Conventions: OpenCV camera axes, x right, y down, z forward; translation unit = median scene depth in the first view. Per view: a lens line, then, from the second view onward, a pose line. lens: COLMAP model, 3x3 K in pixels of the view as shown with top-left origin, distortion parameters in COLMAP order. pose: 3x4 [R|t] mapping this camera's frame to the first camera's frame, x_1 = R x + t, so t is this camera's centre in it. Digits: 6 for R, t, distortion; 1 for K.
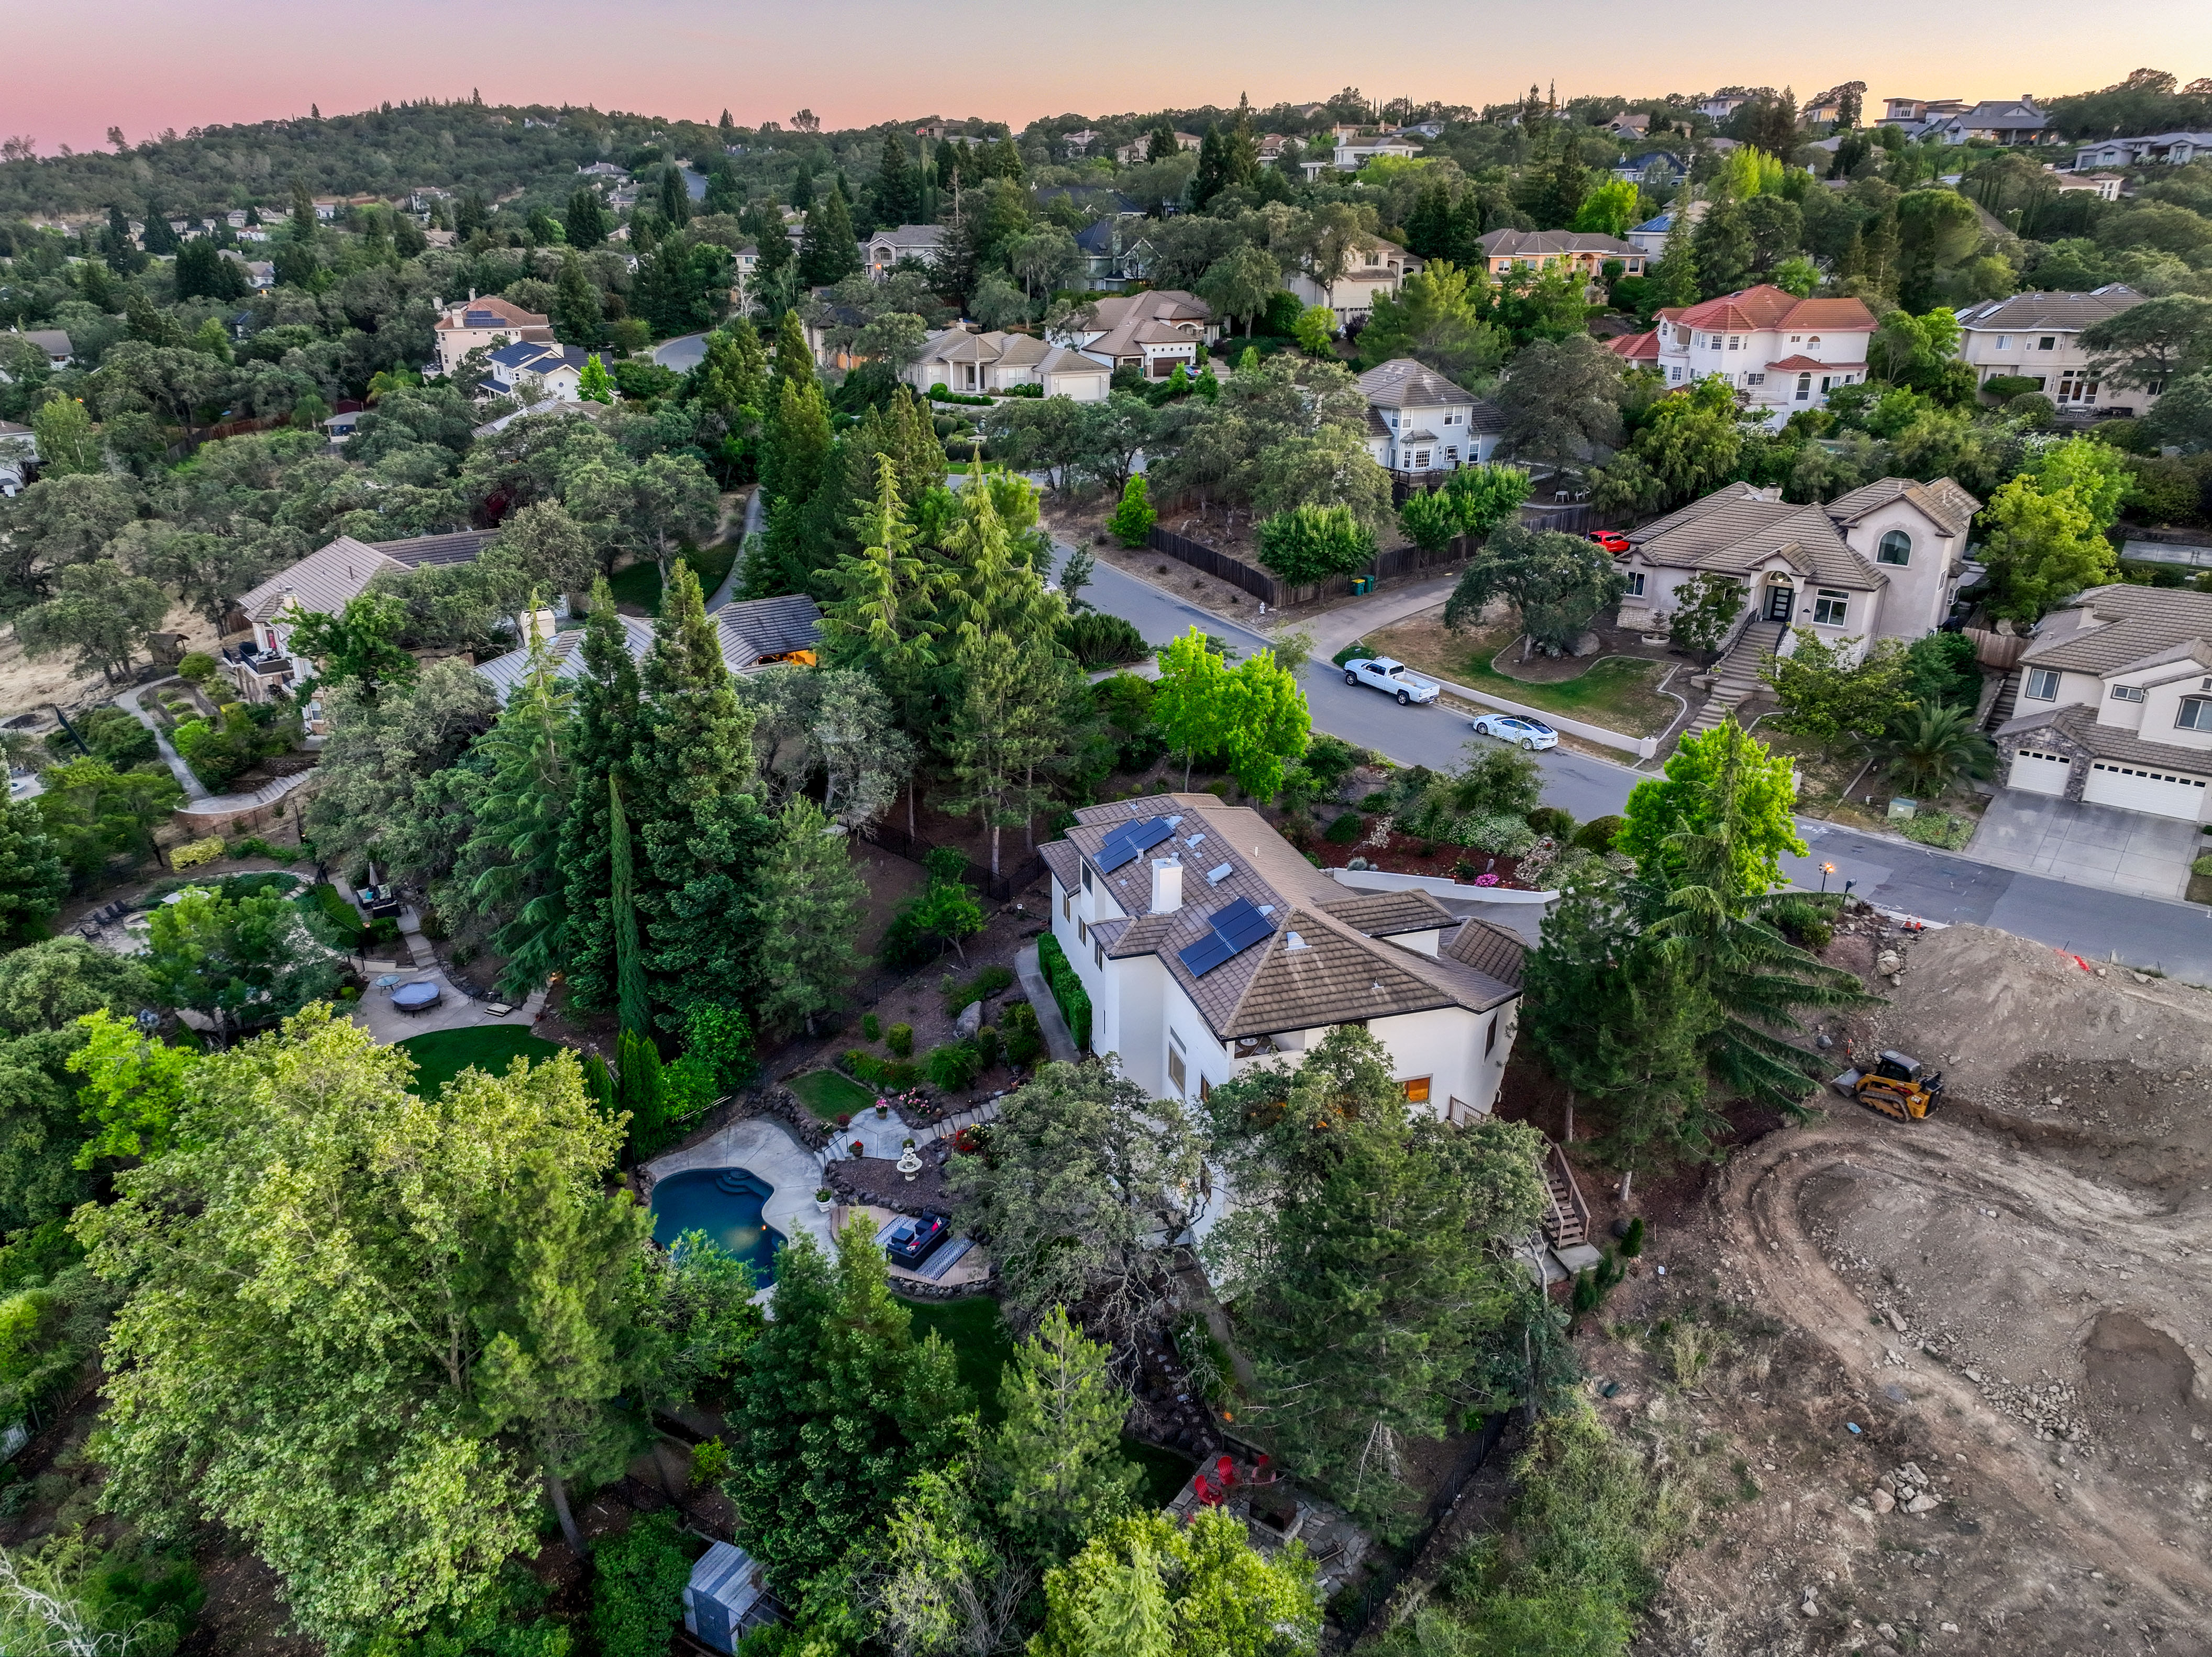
lens RADIAL K [[1560.8, 0, 1106.0], [0, 1560.8, 828.5], [0, 0, 1]] dist [0.005550, 0.005335]
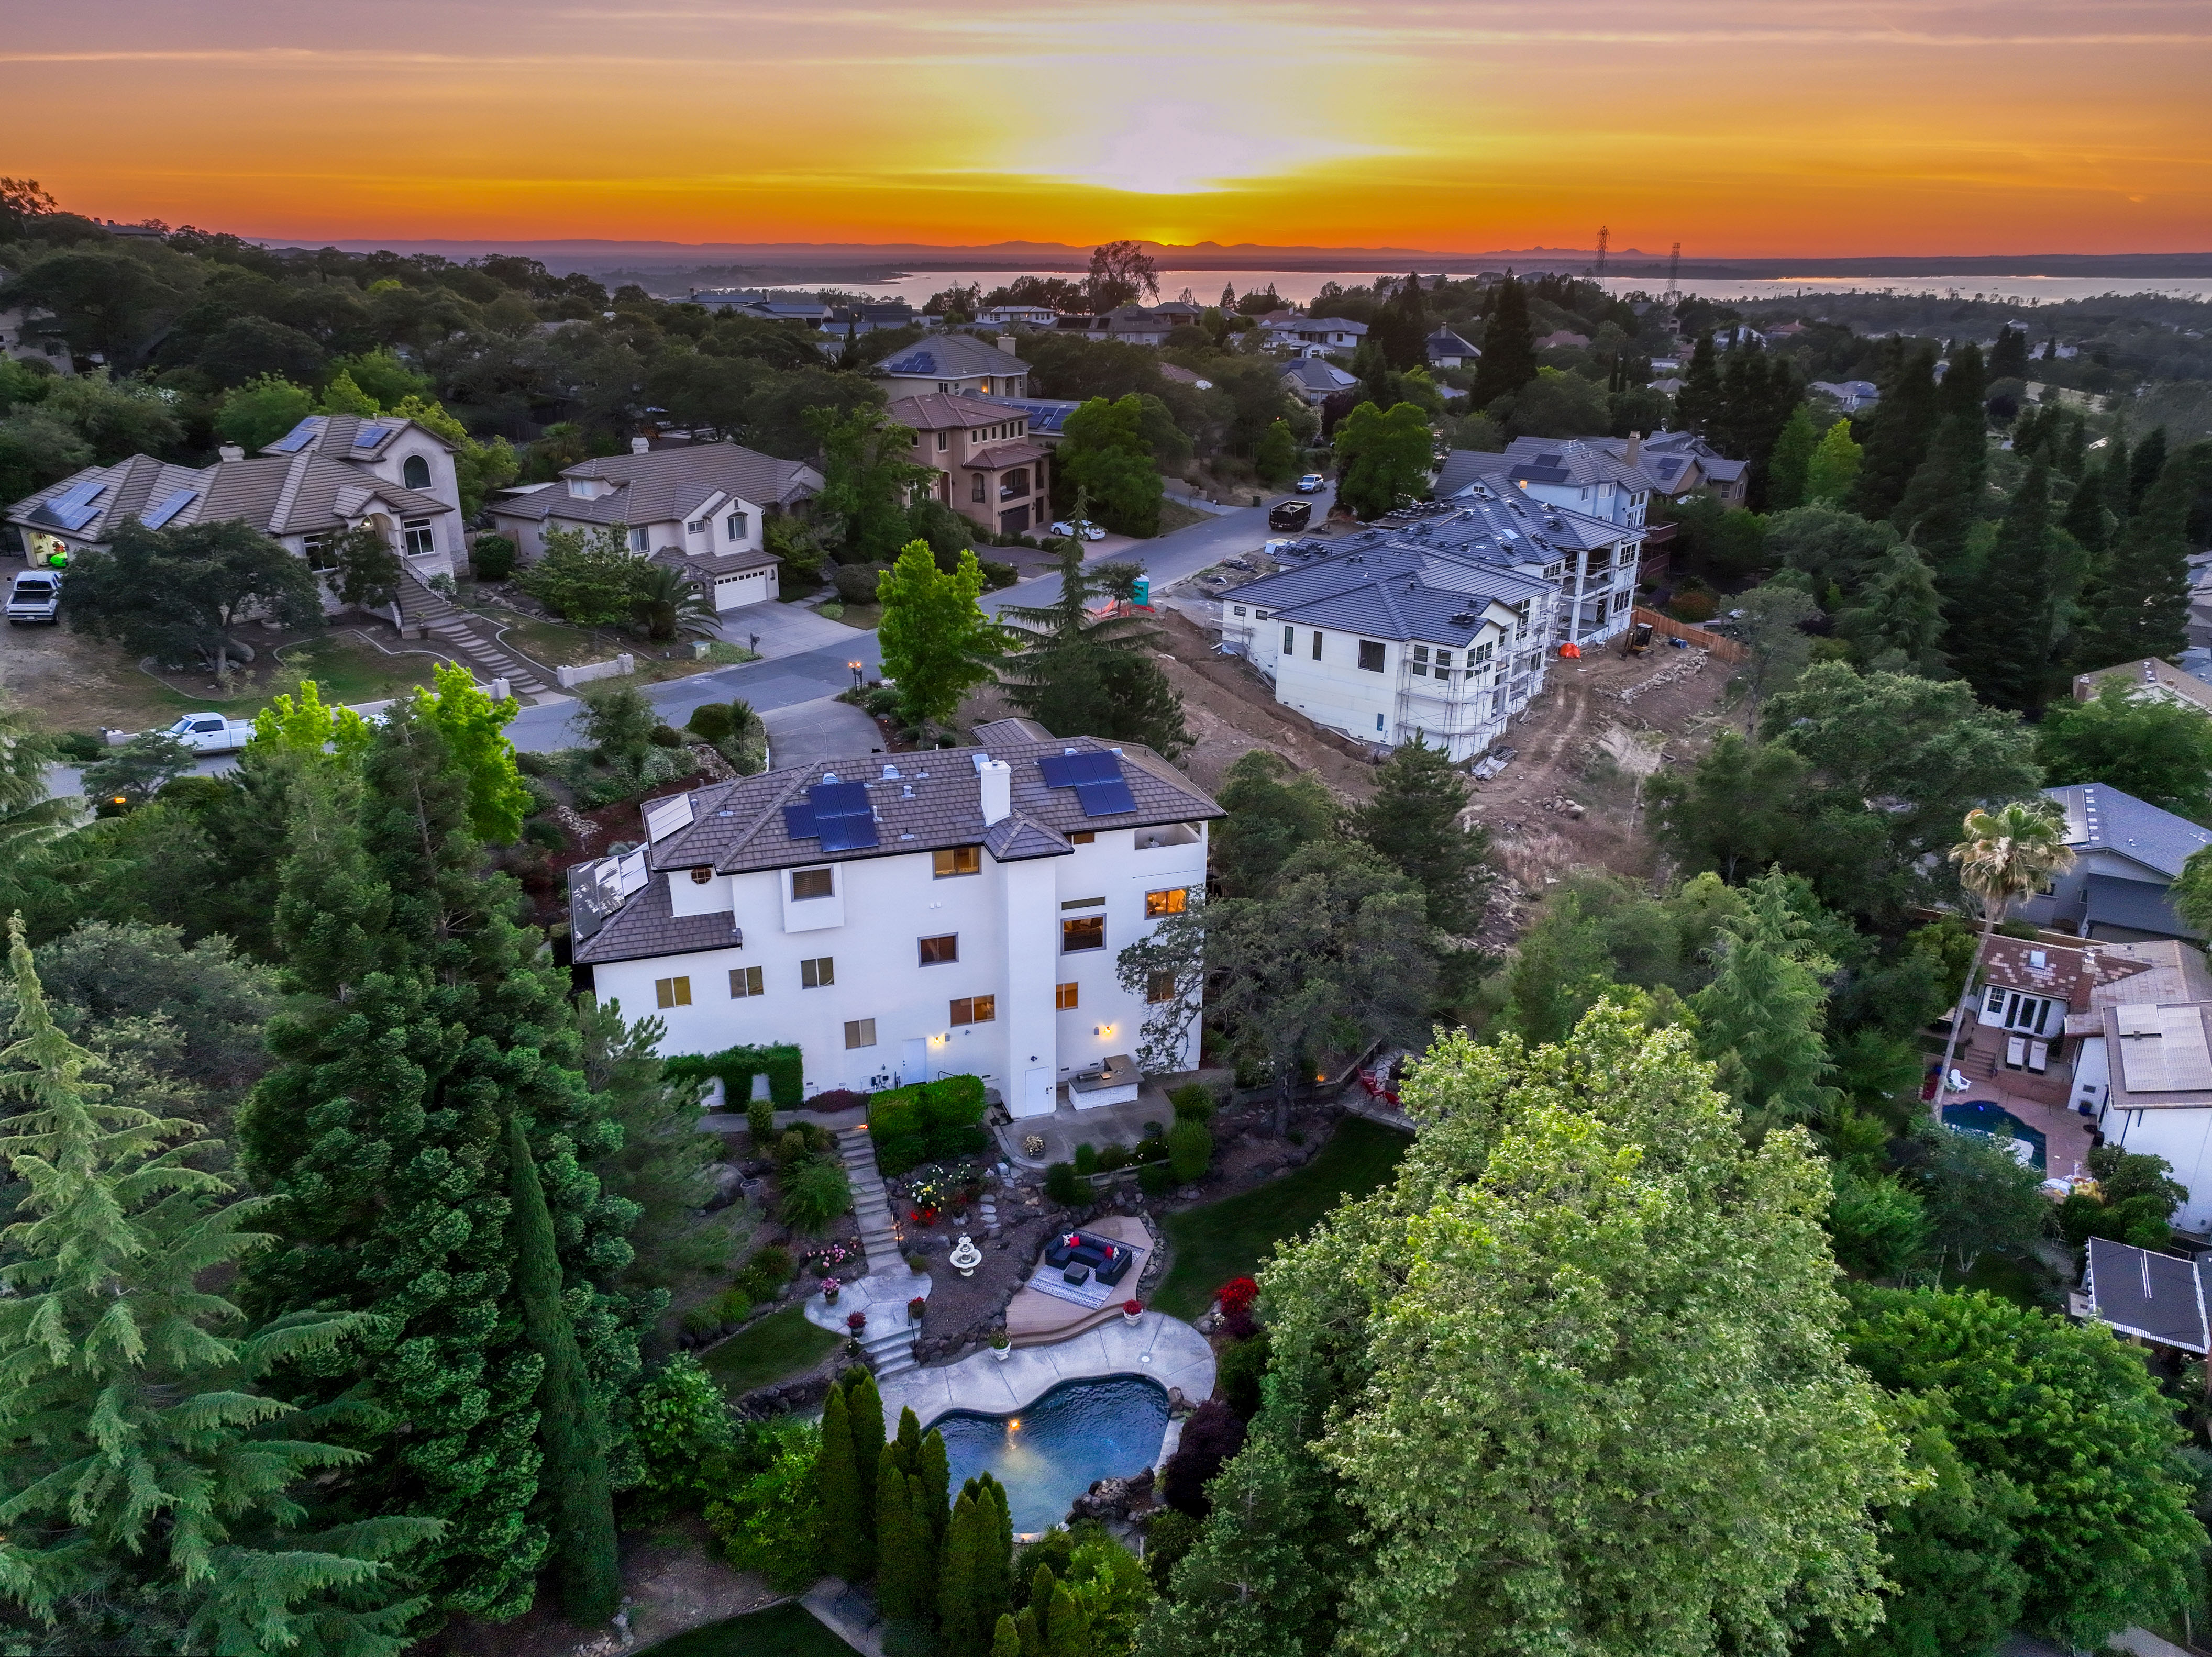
lens RADIAL K [[1559.4, 0, 1104.3], [0, 1559.4, 832.2], [0, 0, 1]] dist [0.002853, 0.010416]
pose [[-0.039577, -0.353358, 0.934651, -0.741167], [0.363811, 0.866084, 0.342841, -0.207788], [-0.930632, 0.353605, 0.094278, 0.715987]]
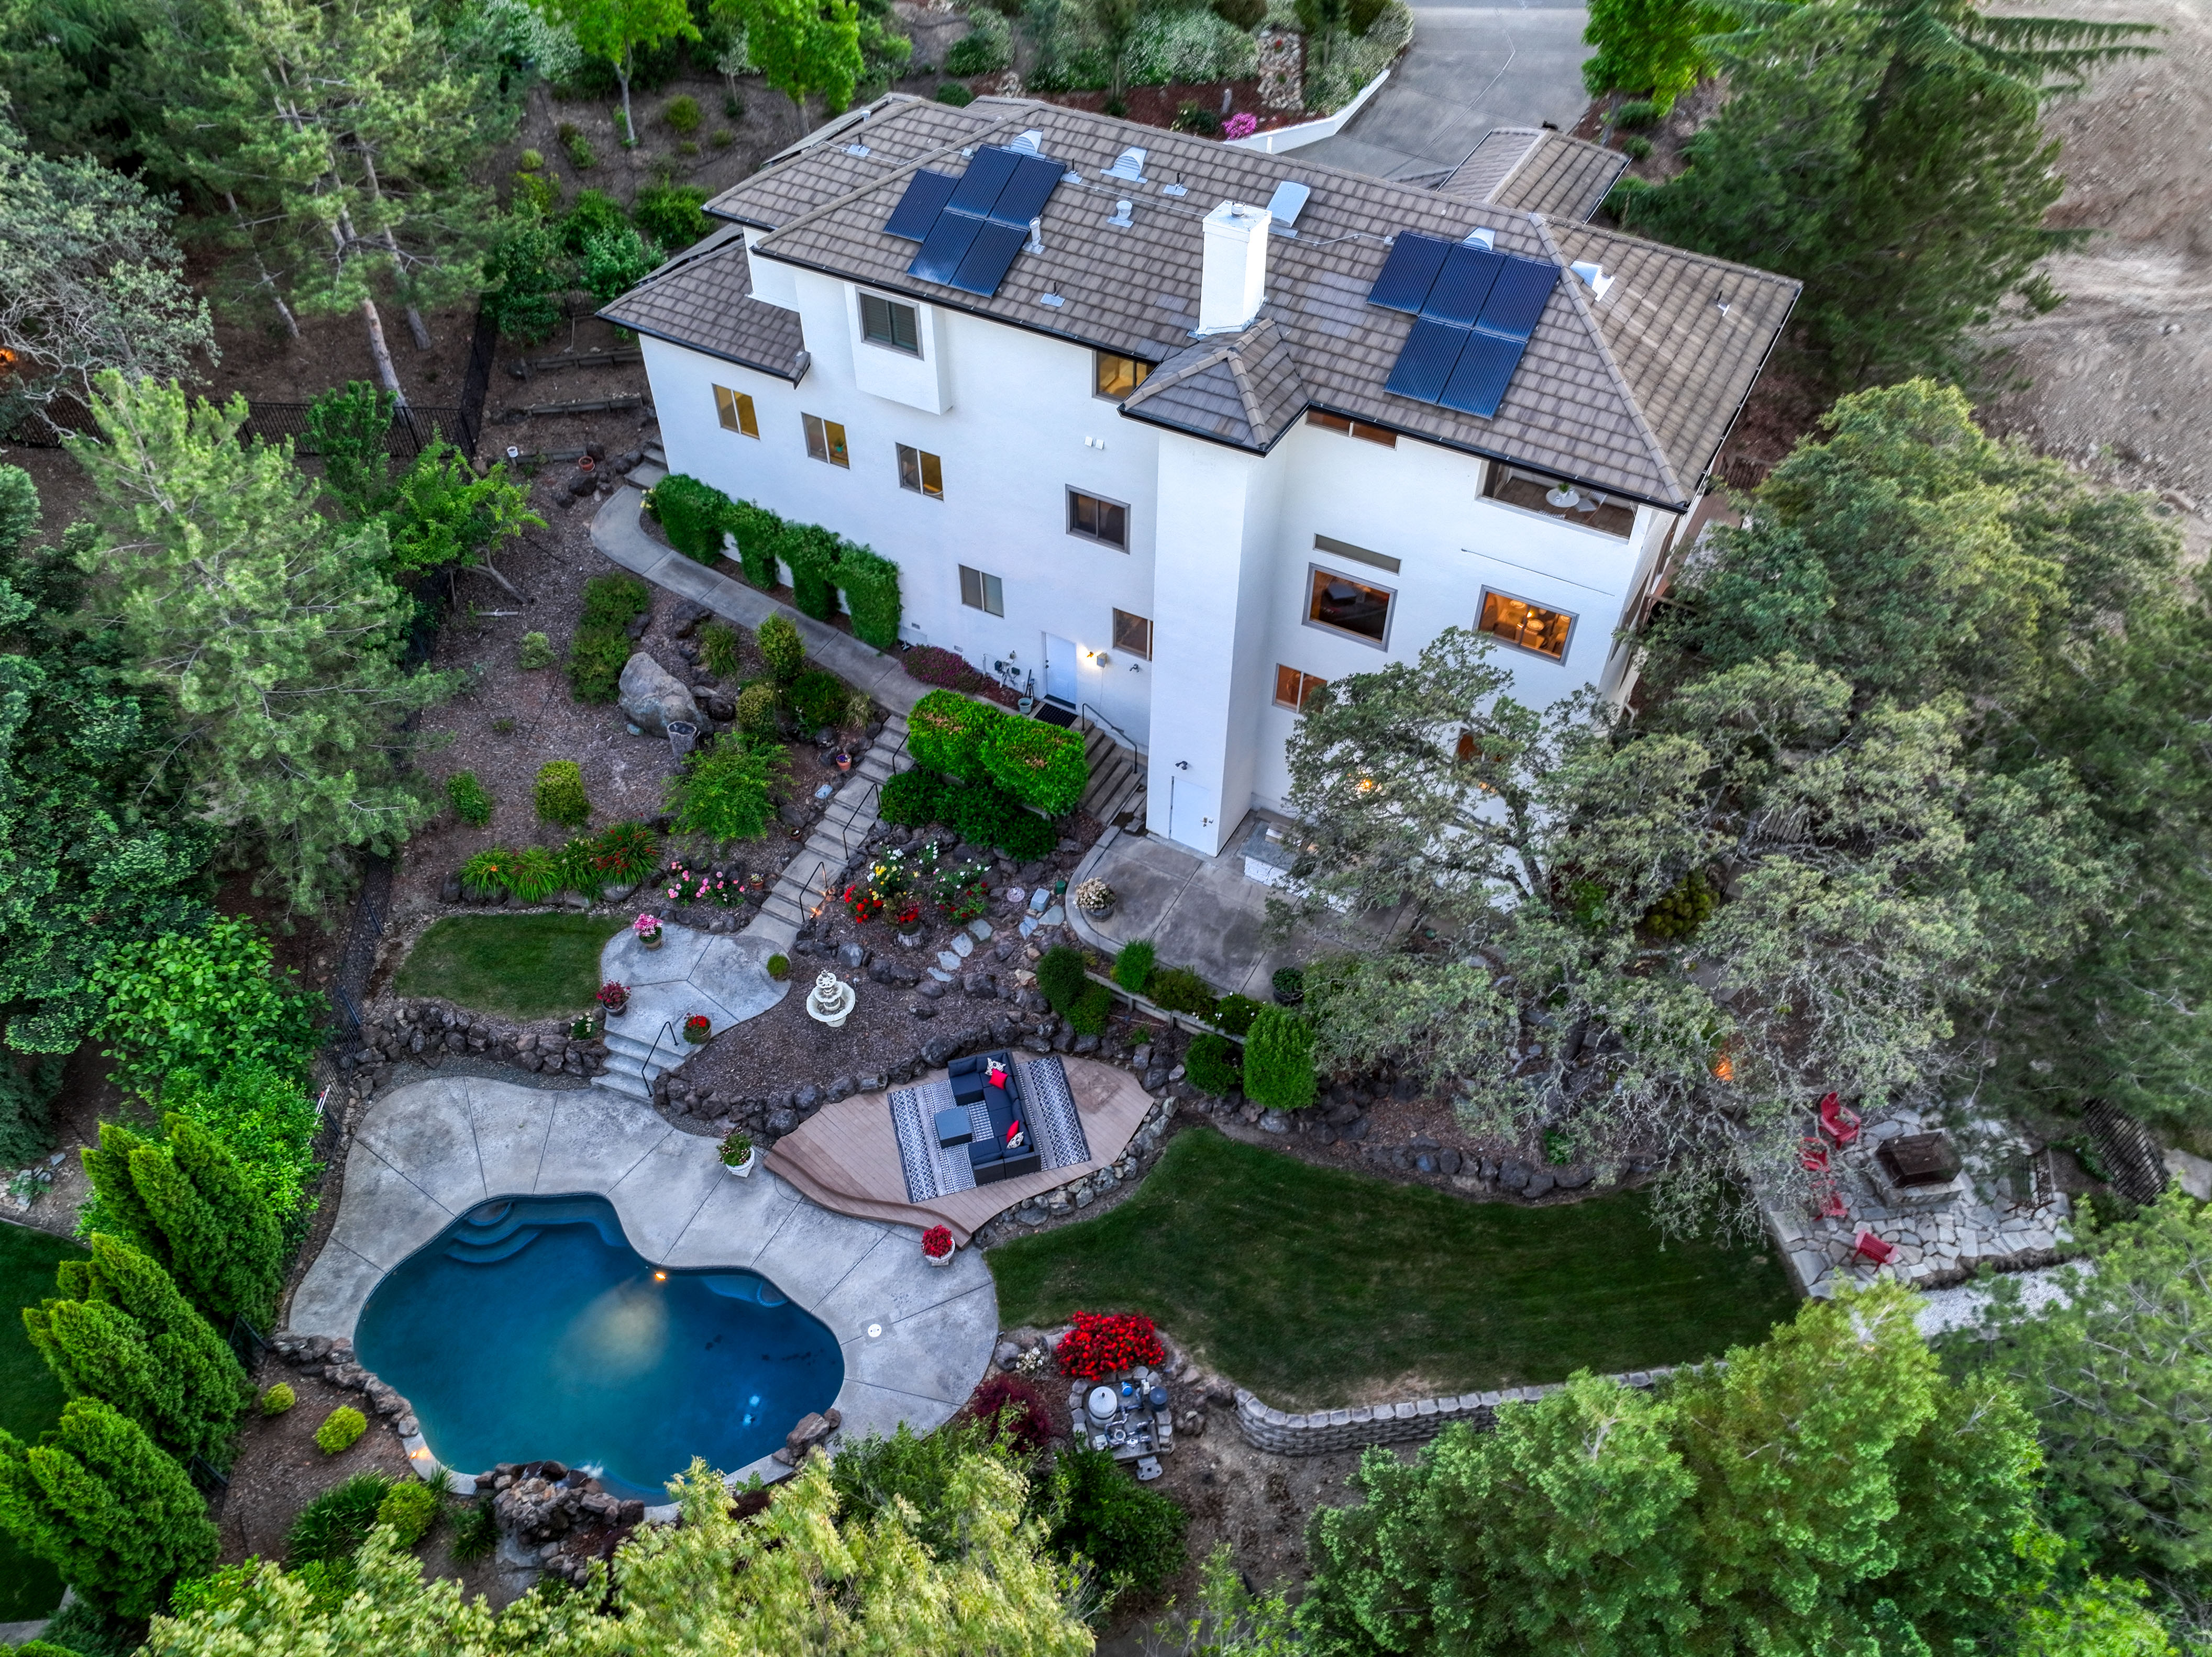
lens RADIAL K [[1560.8, 0, 1106.0], [0, 1560.8, 828.5], [0, 0, 1]] dist [0.005550, 0.005335]
pose [[0.715786, -0.499282, 0.488229, -0.258791], [0.256858, 0.838376, 0.480780, -0.048312], [-0.649364, -0.218730, 0.728343, 0.536657]]
